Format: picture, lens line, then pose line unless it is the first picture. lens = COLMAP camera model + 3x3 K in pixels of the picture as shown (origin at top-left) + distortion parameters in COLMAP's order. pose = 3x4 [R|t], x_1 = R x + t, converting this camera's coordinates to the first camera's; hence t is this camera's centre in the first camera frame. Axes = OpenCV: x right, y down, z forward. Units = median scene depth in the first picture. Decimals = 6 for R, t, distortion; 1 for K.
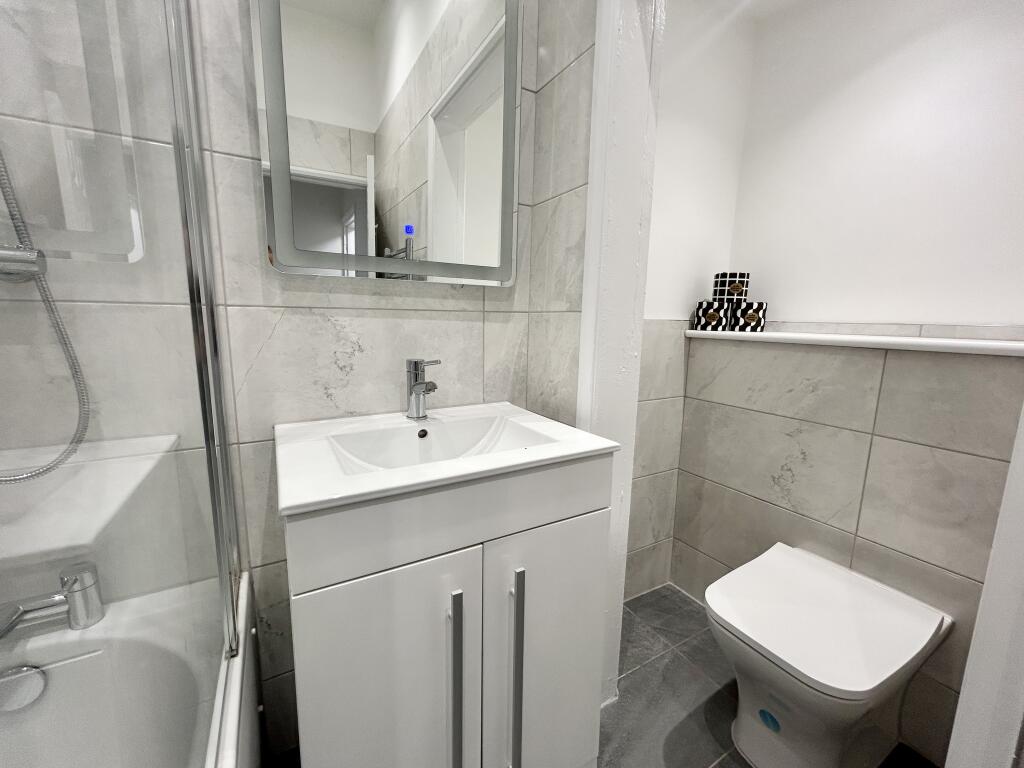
lens RADIAL K [[410.2, 0, 512.0], [0, 410.2, 384.0], [0, 0, 1]] dist [-0.001596, -0.000235]
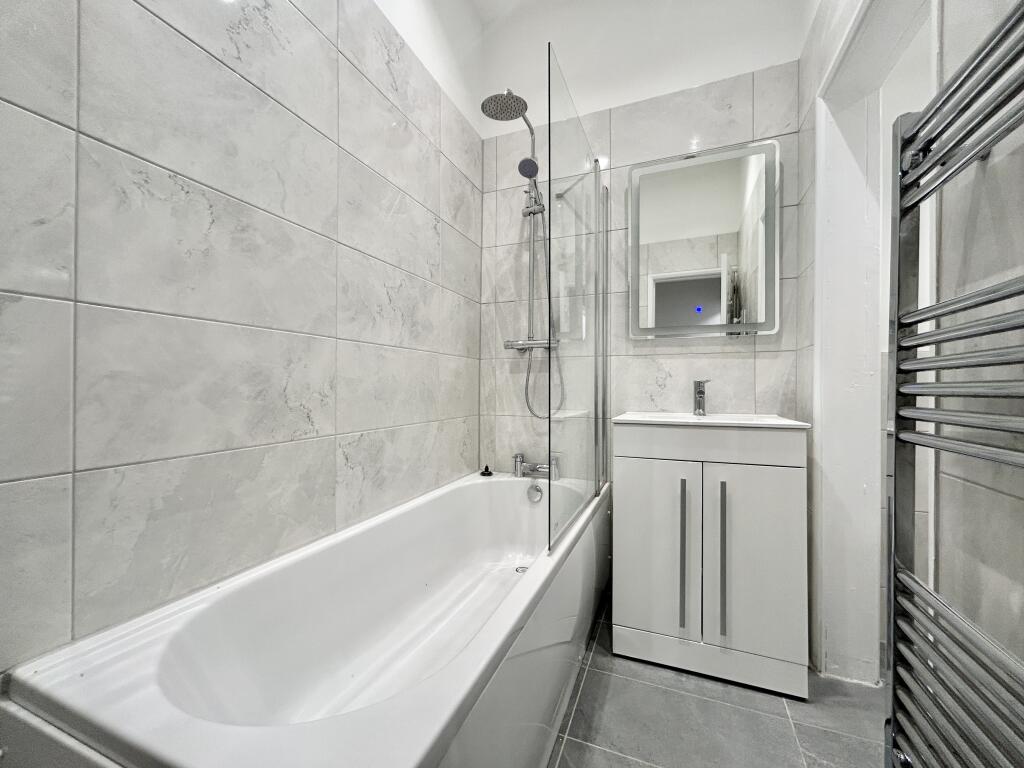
lens RADIAL K [[410.2, 0, 512.0], [0, 410.2, 384.0], [0, 0, 1]] dist [-0.001596, -0.000235]
pose [[0.614675, -0.023753, -0.788423, 0.576653], [-0.117703, 0.985593, -0.121457, 0.230840], [0.779949, 0.167457, 0.603024, -0.590474]]
